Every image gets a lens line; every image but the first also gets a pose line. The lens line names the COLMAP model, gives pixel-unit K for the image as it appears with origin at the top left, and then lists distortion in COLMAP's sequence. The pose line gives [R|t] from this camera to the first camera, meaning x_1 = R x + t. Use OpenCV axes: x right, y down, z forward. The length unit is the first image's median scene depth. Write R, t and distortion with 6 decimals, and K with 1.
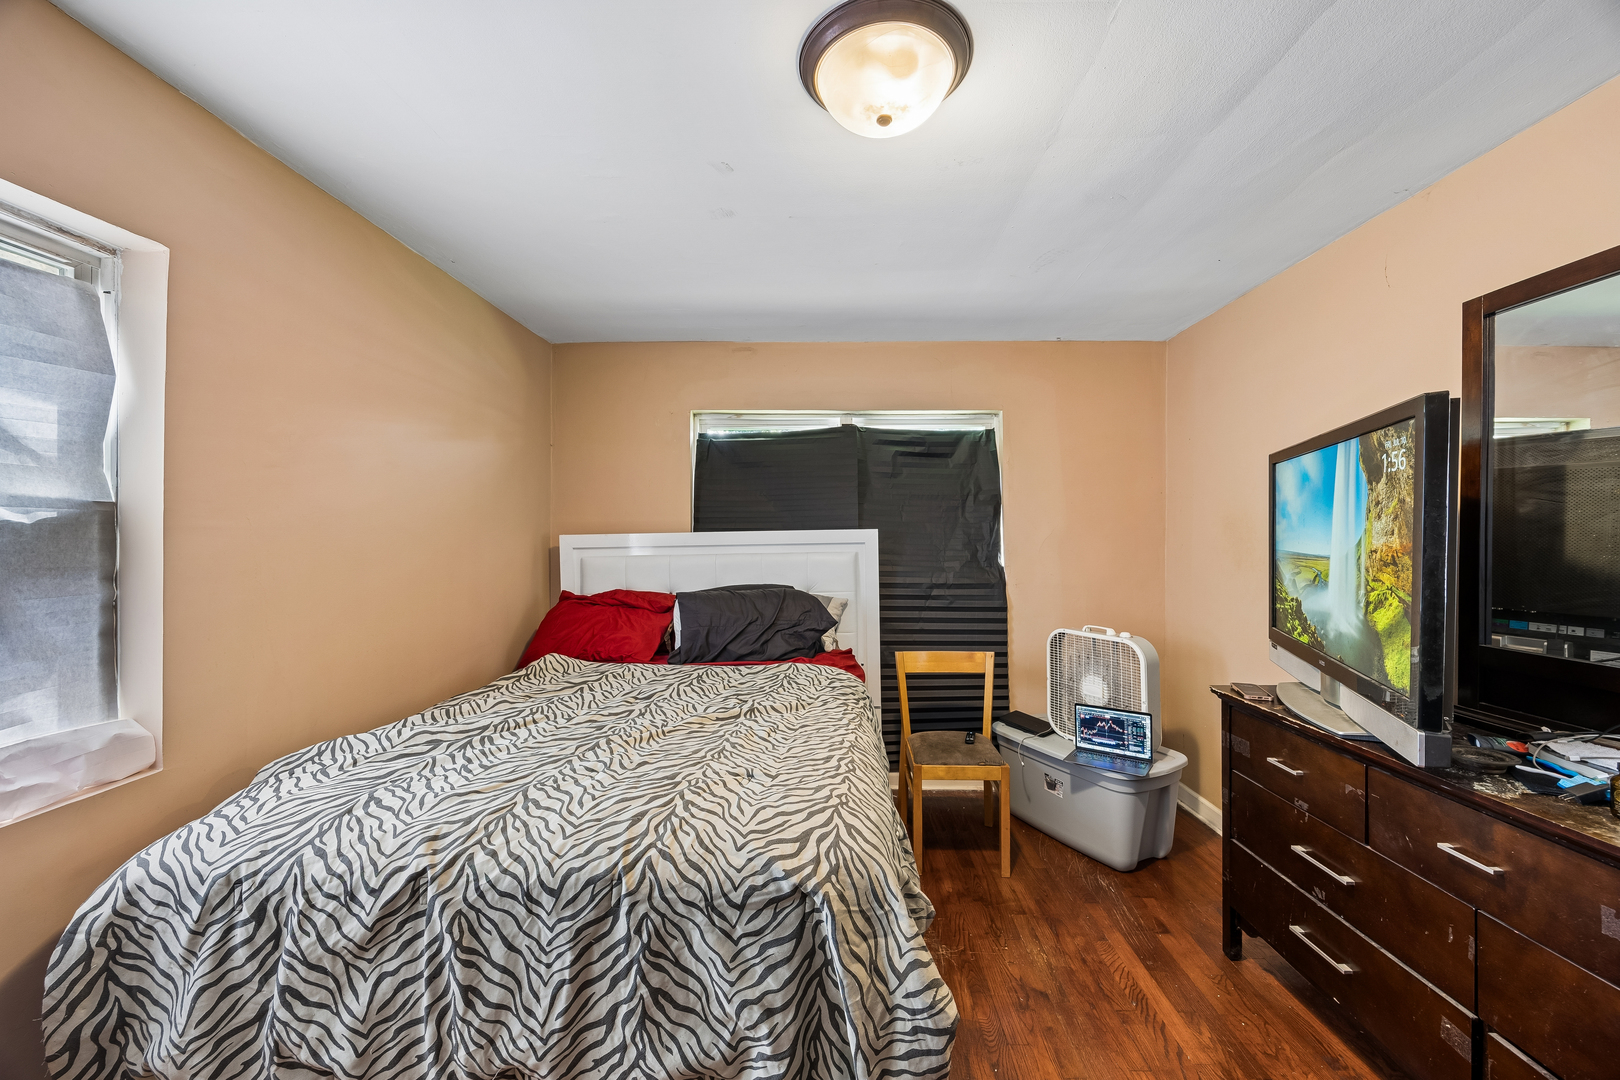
lens RADIAL K [[620.7, 0, 812.5], [0, 620.7, 532.3], [0, 0, 1]] dist [0.000042, -0.000048]
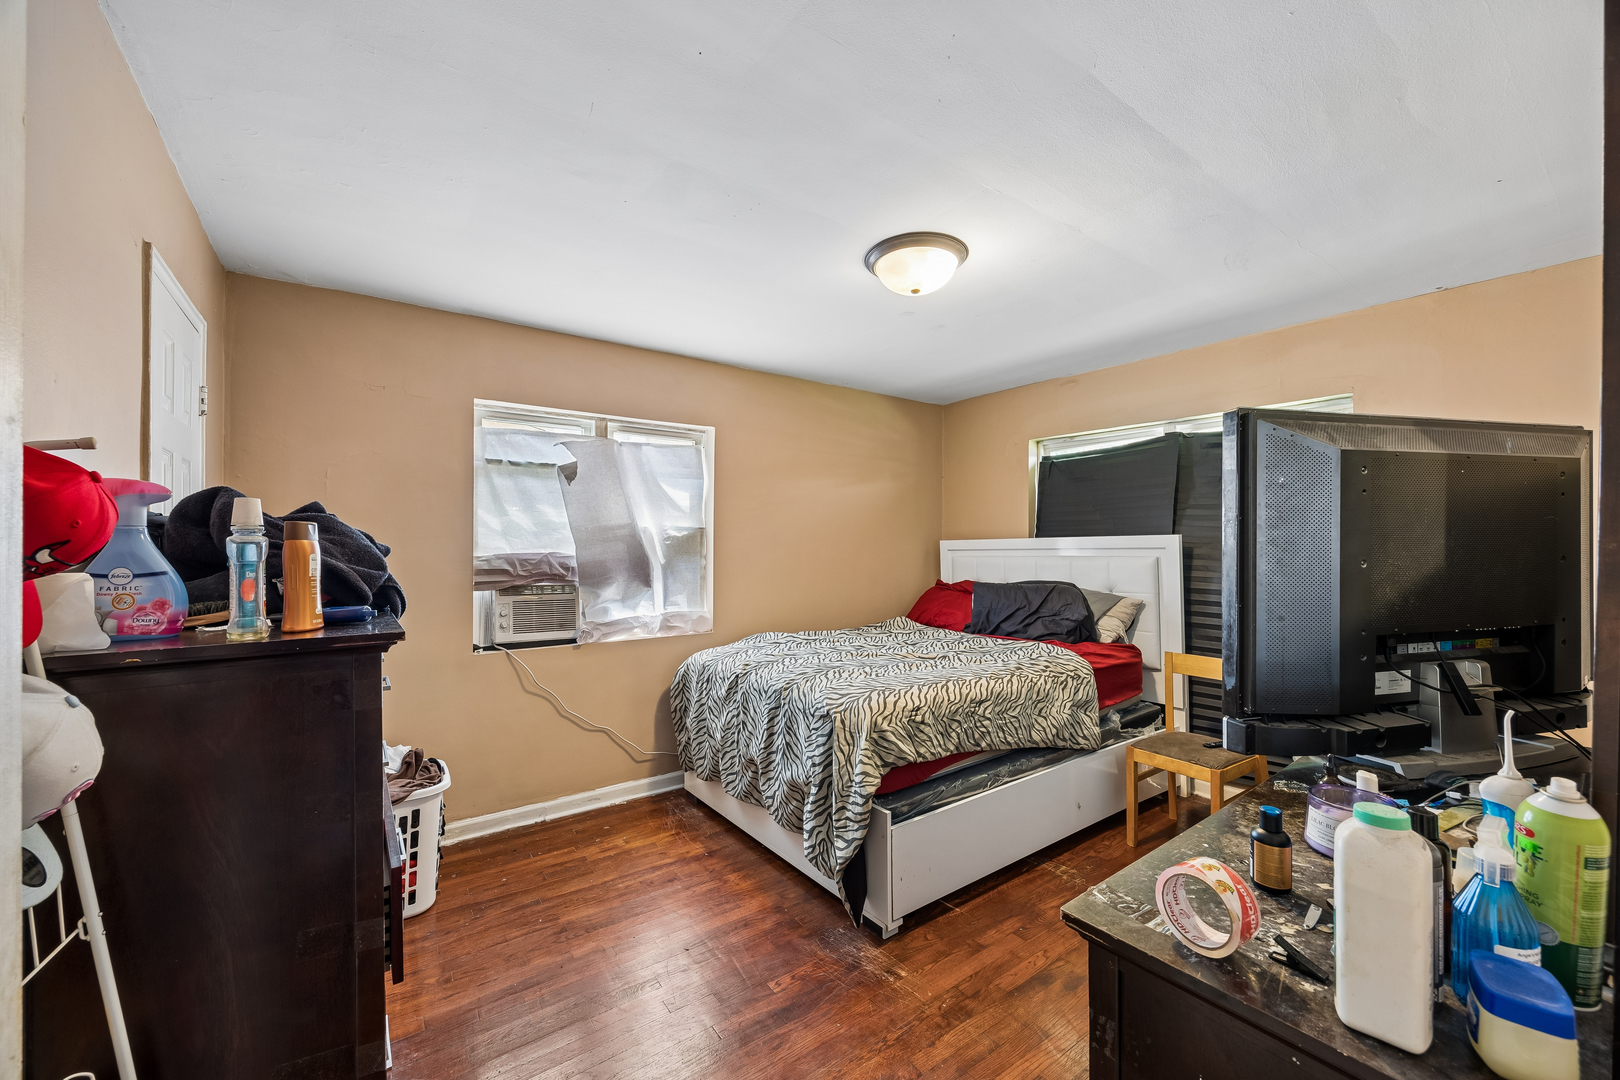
lens RADIAL K [[629.4, 0, 819.6], [0, 629.4, 537.3], [0, 0, 1]] dist [0.000676, 0.000163]
pose [[0.608971, -0.003864, -0.793183, 1.602862], [0.002906, 0.999992, -0.002641, 0.000602], [0.793188, -0.000696, 0.608977, -0.289073]]
